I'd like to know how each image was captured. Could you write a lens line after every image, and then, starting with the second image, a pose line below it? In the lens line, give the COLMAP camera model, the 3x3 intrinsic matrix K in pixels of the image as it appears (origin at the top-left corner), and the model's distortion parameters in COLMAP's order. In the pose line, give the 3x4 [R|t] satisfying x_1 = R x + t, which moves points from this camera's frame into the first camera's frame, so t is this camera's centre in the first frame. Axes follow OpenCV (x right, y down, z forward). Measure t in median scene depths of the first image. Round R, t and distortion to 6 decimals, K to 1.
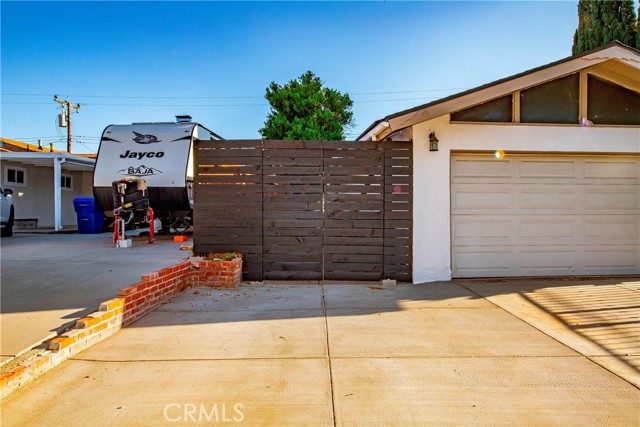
lens RADIAL K [[421.4, 0, 320.0], [0, 421.4, 213.5], [0, 0, 1]] dist [0.000998, -0.000657]
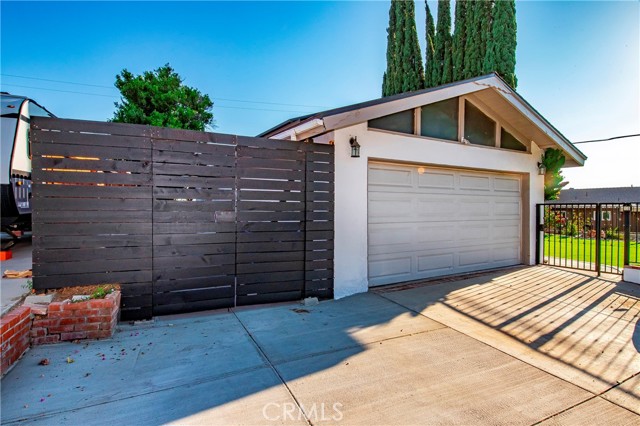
lens RADIAL K [[342.2, 0, 320.0], [0, 342.2, 213.0], [0, 0, 1]] dist [0.003602, -0.001519]
pose [[0.901594, -0.003970, 0.432565, -0.129184], [-0.004495, 0.999818, 0.018544, -0.036172], [-0.432560, -0.018664, 0.901412, 0.332528]]
